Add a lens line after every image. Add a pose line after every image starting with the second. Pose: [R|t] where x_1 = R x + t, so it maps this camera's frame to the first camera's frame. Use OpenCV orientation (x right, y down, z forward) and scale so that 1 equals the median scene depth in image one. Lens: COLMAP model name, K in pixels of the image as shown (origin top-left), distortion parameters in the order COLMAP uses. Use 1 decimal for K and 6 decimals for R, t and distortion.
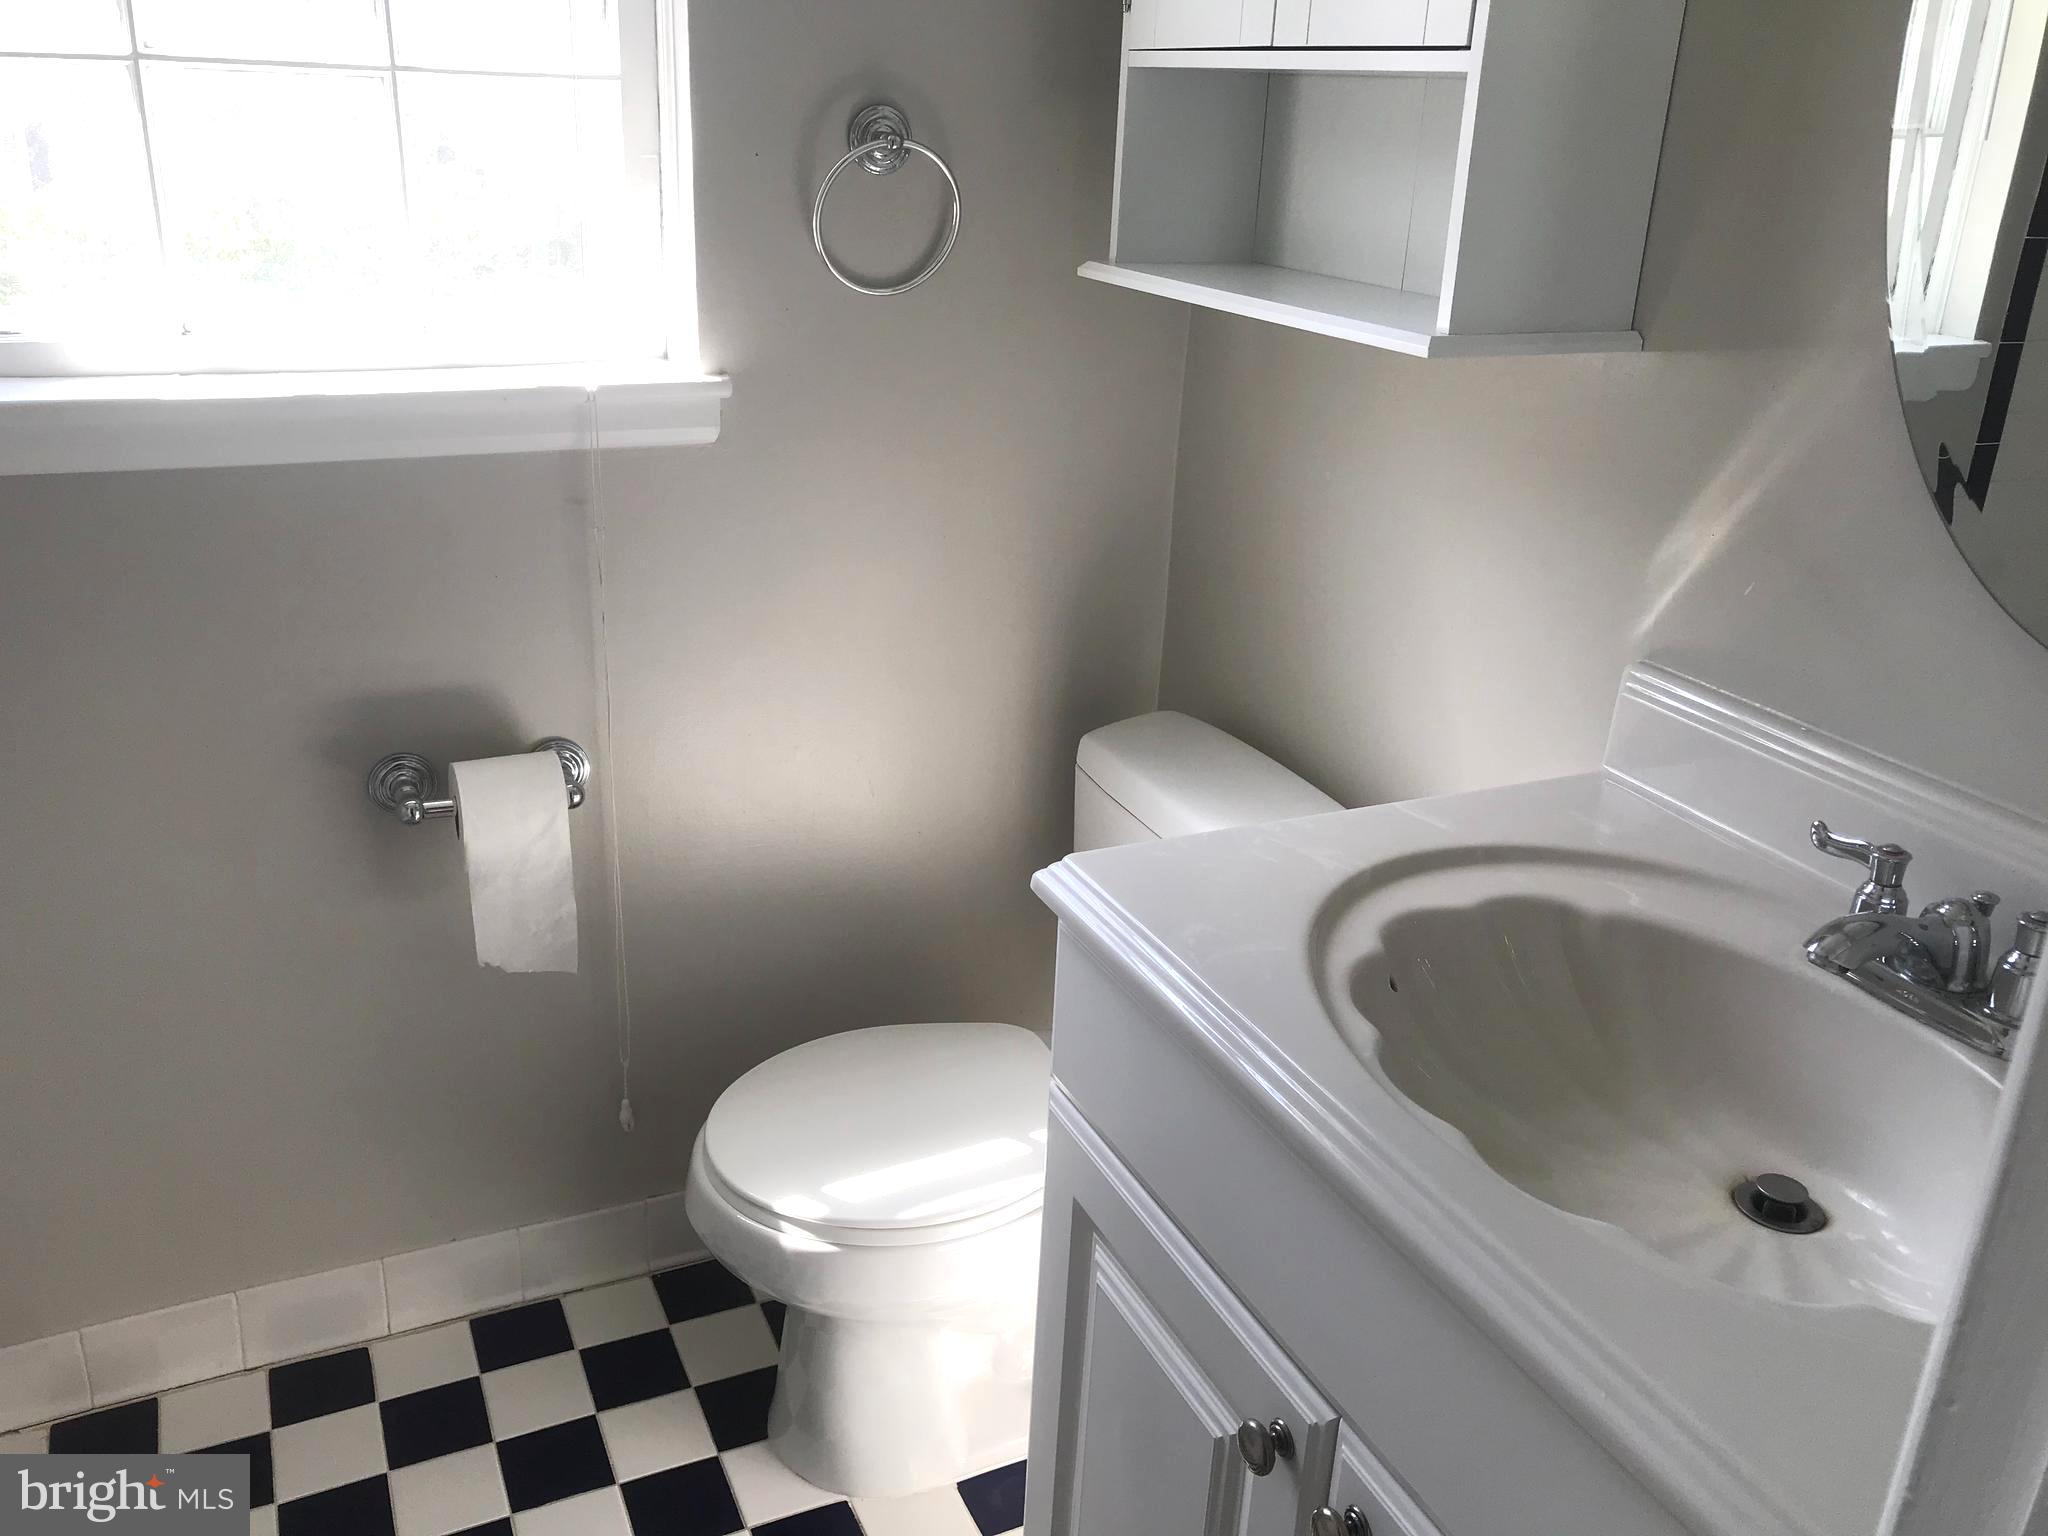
lens RADIAL K [[1678.1, 0, 1011.7], [0, 1678.1, 734.5], [0, 0, 1]] dist [0.018488, -0.013224]
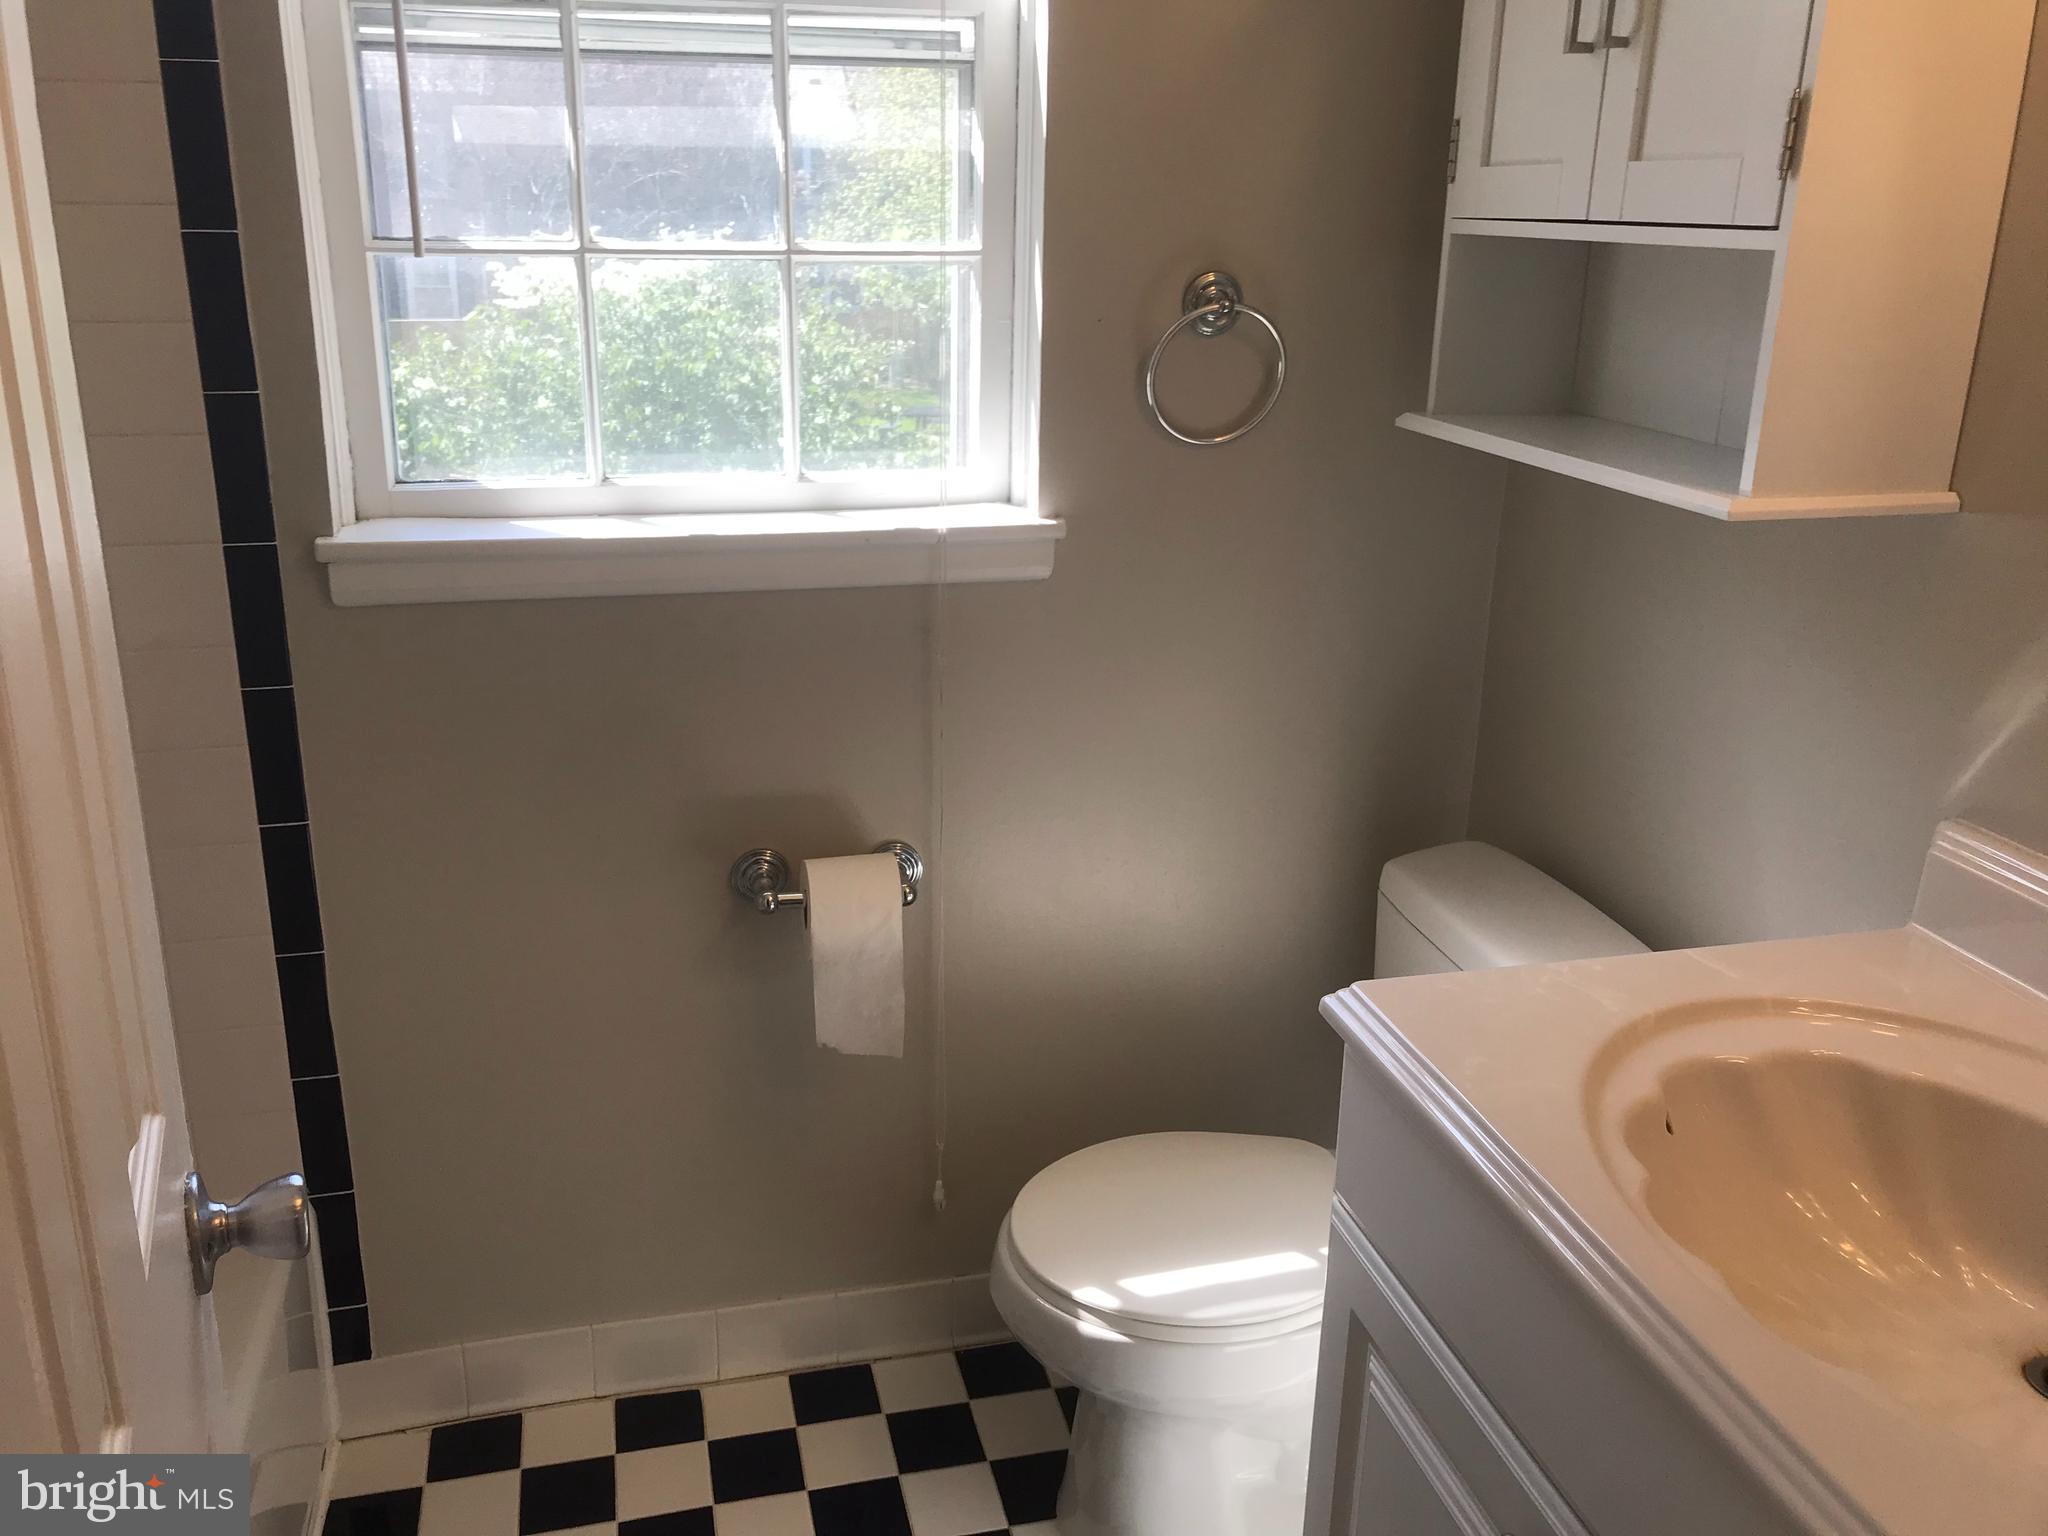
lens RADIAL K [[1676.9, 0, 1012.4], [0, 1676.9, 727.5], [0, 0, 1]] dist [0.012257, -0.050341]
pose [[0.981041, 0.034724, -0.190664, 0.011218], [-0.046911, 0.997109, -0.059782, -0.010728], [0.188037, 0.067593, 0.979833, -0.068150]]
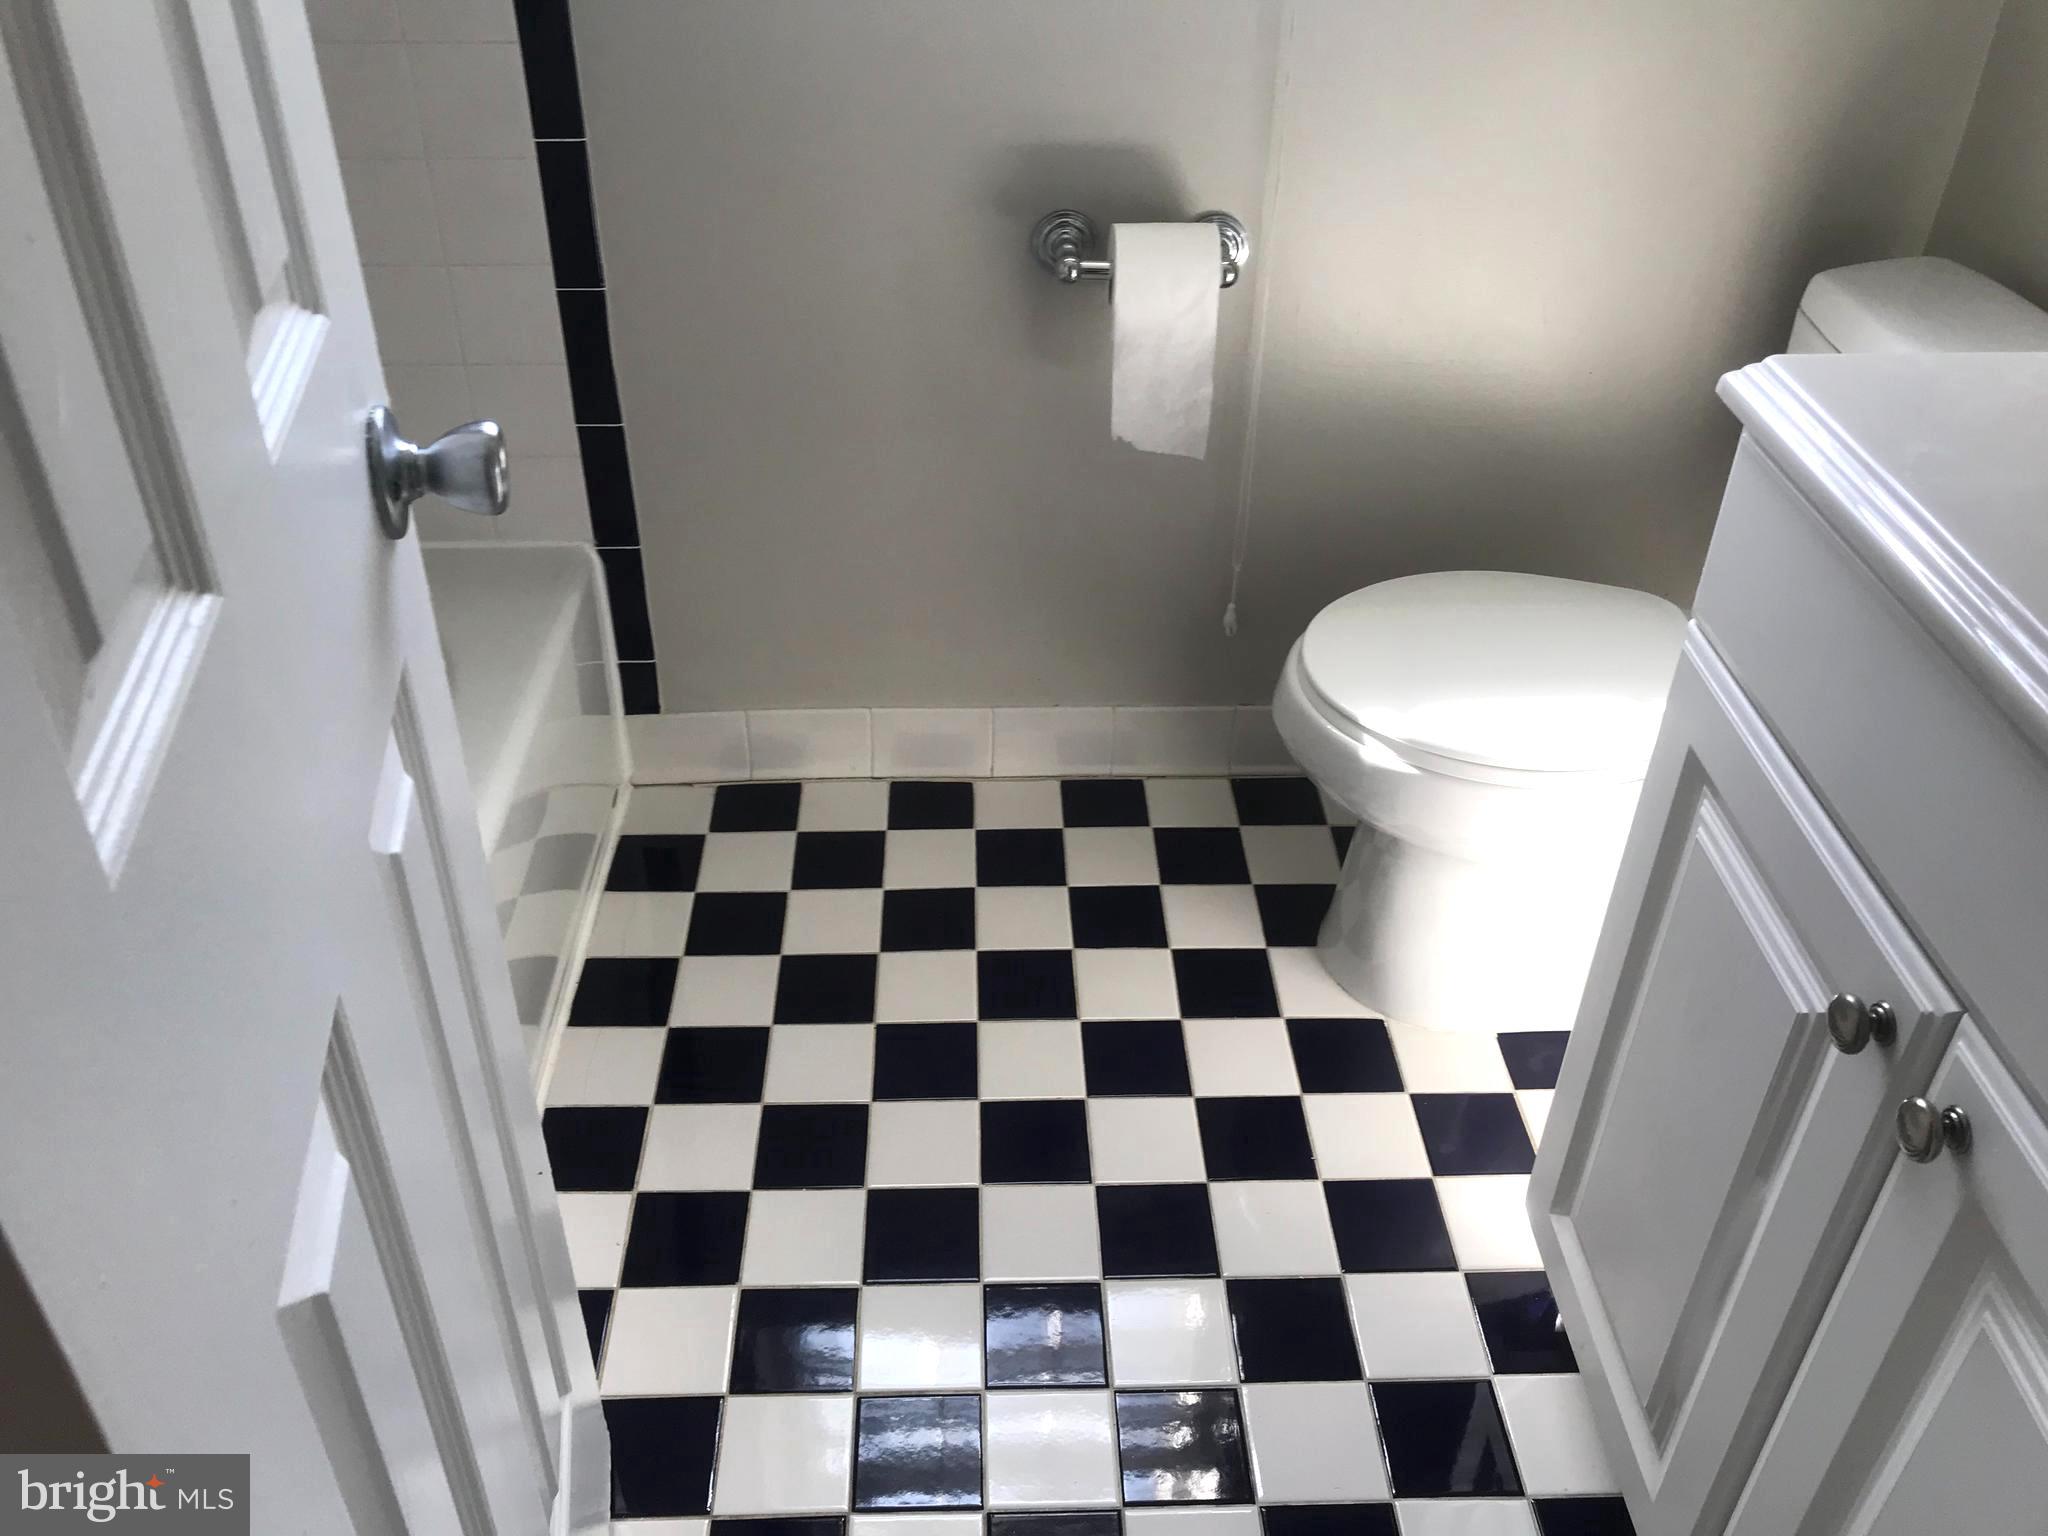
lens RADIAL K [[1678.1, 0, 1011.7], [0, 1678.1, 734.5], [0, 0, 1]] dist [0.018488, -0.013224]
pose [[0.919562, 0.204469, -0.335558, 0.002690], [-0.117878, 0.958165, 0.260815, 0.052330], [0.374848, -0.200281, 0.905194, 0.028436]]
